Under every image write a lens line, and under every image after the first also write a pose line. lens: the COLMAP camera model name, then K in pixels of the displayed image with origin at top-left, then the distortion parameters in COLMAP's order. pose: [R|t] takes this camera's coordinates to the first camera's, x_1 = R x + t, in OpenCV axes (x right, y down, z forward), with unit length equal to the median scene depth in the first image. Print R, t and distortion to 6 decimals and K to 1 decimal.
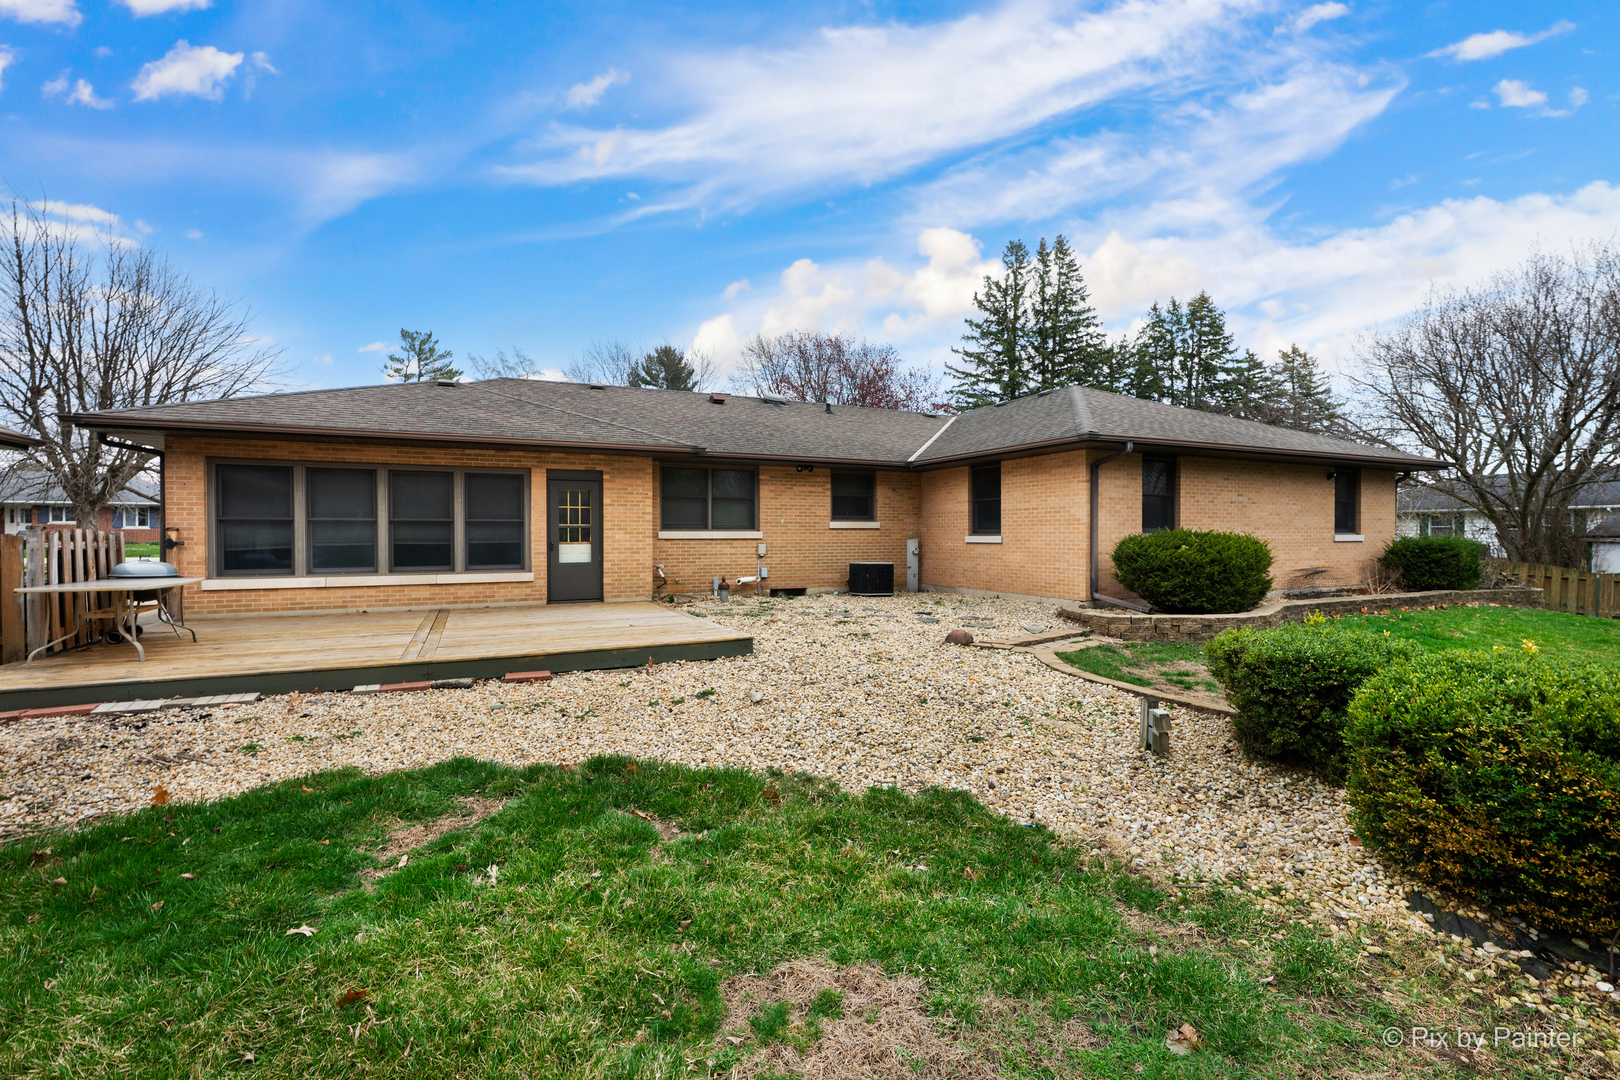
lens RADIAL K [[695.4, 0, 810.4], [0, 695.4, 536.8], [0, 0, 1]] dist [0.001070, 0.000042]
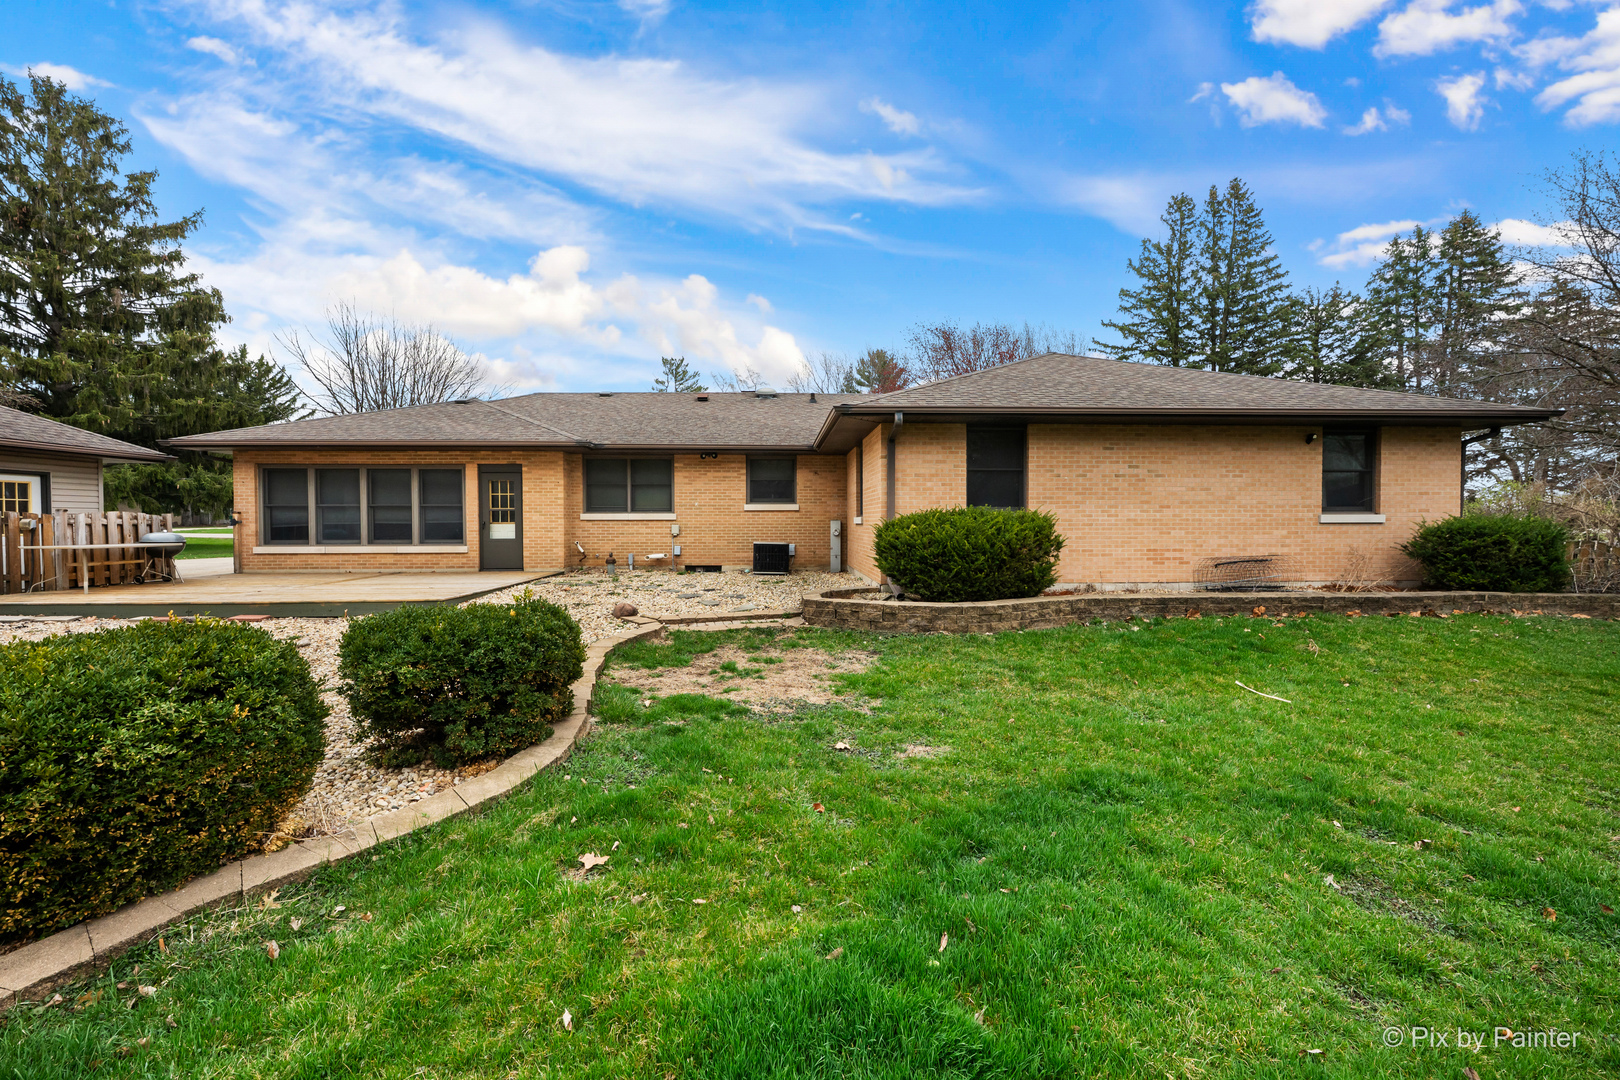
lens RADIAL K [[643.5, 0, 827.8], [0, 643.5, 524.0], [0, 0, 1]] dist [-0.000504, 0.000023]
pose [[0.923721, 0.001169, -0.383063, 0.577929], [-0.000809, 0.999999, 0.001103, 0.008290], [0.383064, -0.000709, 0.923721, 0.145476]]
